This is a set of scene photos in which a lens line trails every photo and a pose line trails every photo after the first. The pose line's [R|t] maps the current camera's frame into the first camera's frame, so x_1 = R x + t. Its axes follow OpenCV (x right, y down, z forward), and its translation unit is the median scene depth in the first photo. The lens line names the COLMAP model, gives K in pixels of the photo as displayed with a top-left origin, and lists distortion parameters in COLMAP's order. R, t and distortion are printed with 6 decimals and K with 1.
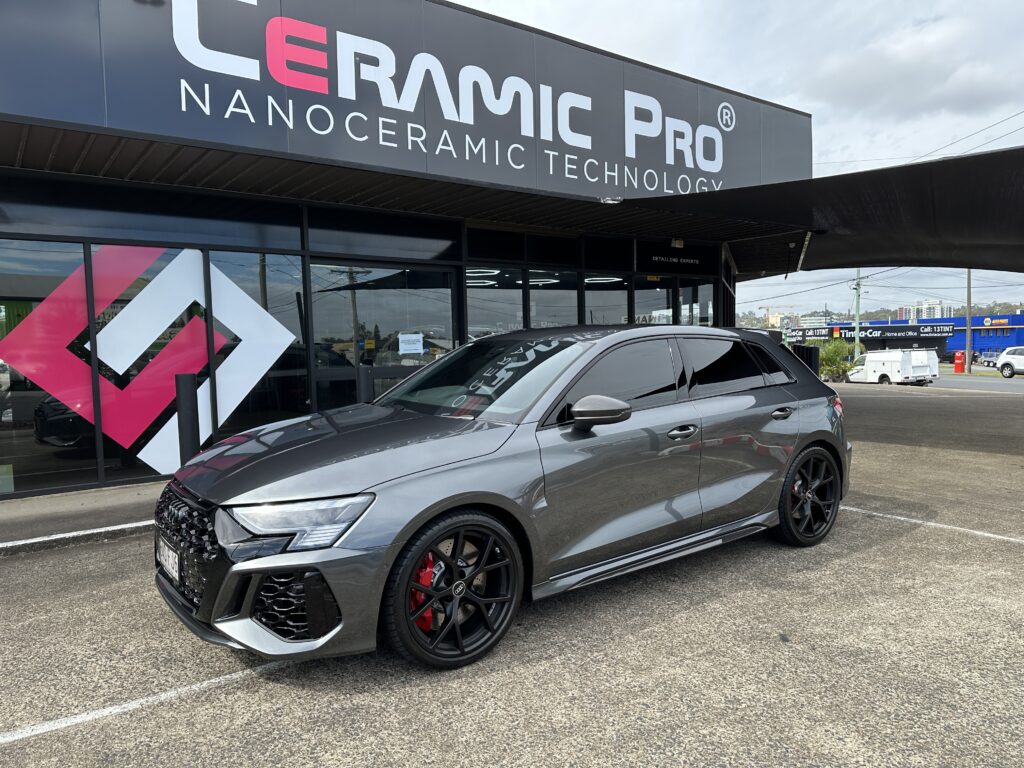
lens RADIAL K [[708.9, 0, 522.9], [0, 708.9, 394.6], [0, 0, 1]] dist [-0.001461, -0.033271]
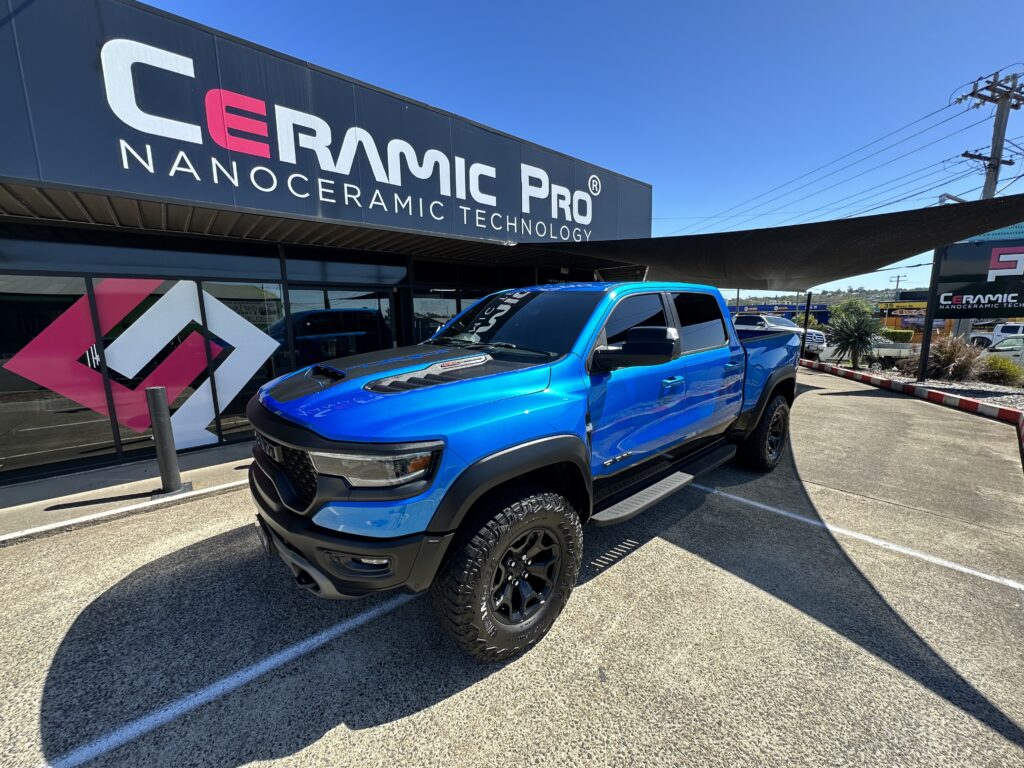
lens RADIAL K [[397.2, 0, 519.0], [0, 397.2, 385.2], [0, 0, 1]] dist [-0.025310, 0.002924]
pose [[0.997673, -0.007438, 0.067777, 0.100217], [0.000942, 0.995442, 0.095368, -0.080898], [-0.068177, -0.095082, 0.993132, 0.220490]]
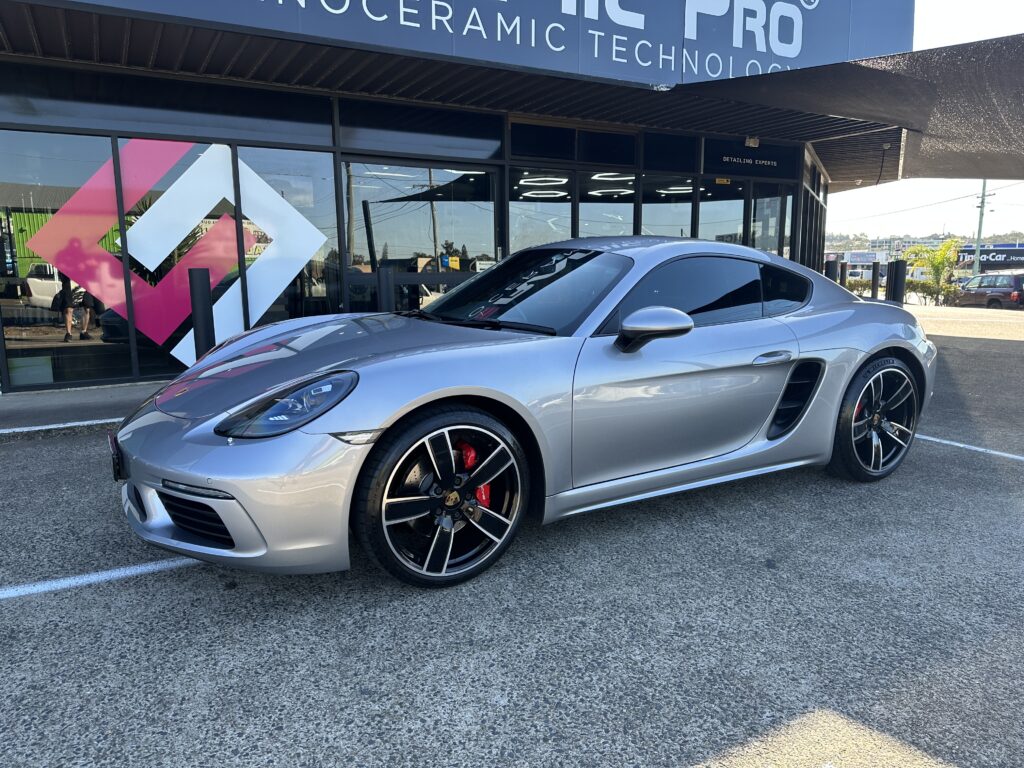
lens RADIAL K [[708.9, 0, 522.1], [0, 708.9, 387.8], [0, 0, 1]] dist [-0.001461, -0.033271]
pose [[0.991617, 0.033925, -0.124678, 0.081980], [-0.020993, 0.994396, 0.103610, 0.020319], [0.127494, -0.100124, 0.986773, 0.054576]]
